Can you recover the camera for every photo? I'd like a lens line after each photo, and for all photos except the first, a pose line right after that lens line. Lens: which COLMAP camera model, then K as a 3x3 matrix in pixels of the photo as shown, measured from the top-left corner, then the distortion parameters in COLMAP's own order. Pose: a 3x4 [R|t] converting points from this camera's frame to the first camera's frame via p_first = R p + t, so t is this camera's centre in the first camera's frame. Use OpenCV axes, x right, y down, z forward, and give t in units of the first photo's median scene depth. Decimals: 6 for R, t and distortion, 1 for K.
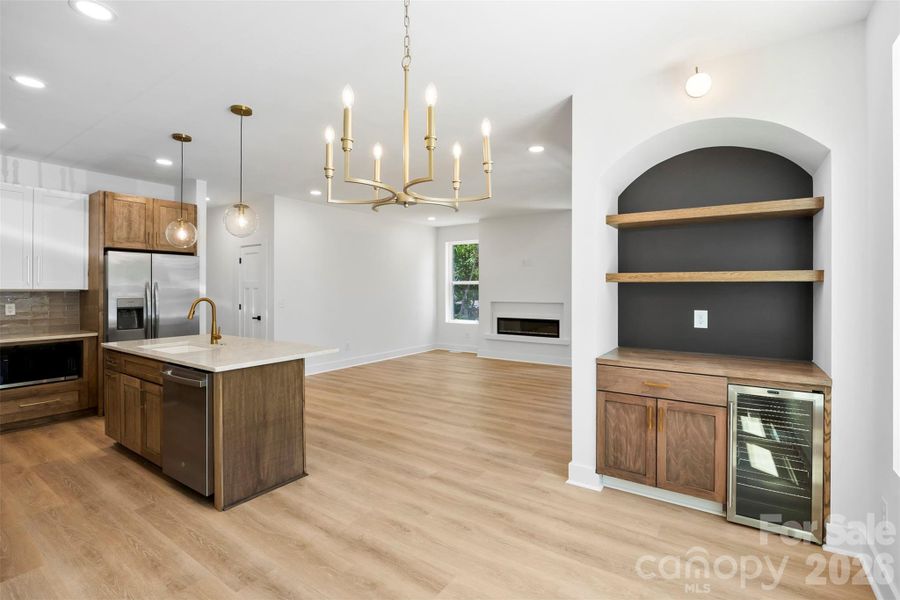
lens RADIAL K [[416.6, 0, 453.6], [0, 416.6, 293.0], [0, 0, 1]] dist [-0.014900, 0.000051]
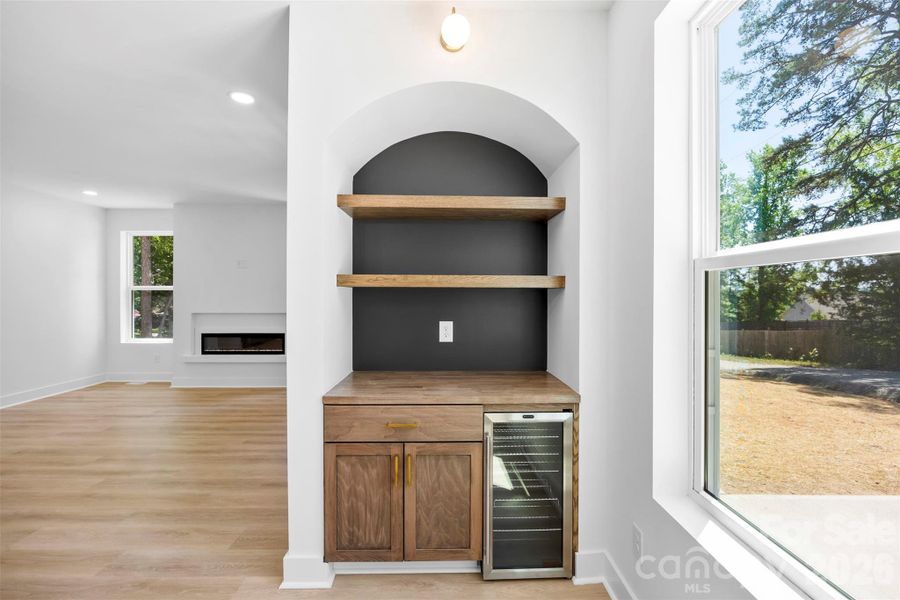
lens RADIAL K [[416.6, 0, 453.6], [0, 416.6, 293.0], [0, 0, 1]] dist [-0.014900, 0.000051]
pose [[0.814141, 0.005329, 0.580643, 0.119471], [0.005453, 0.999844, -0.016823, -0.001650], [-0.580642, 0.016863, 0.813984, 0.313550]]
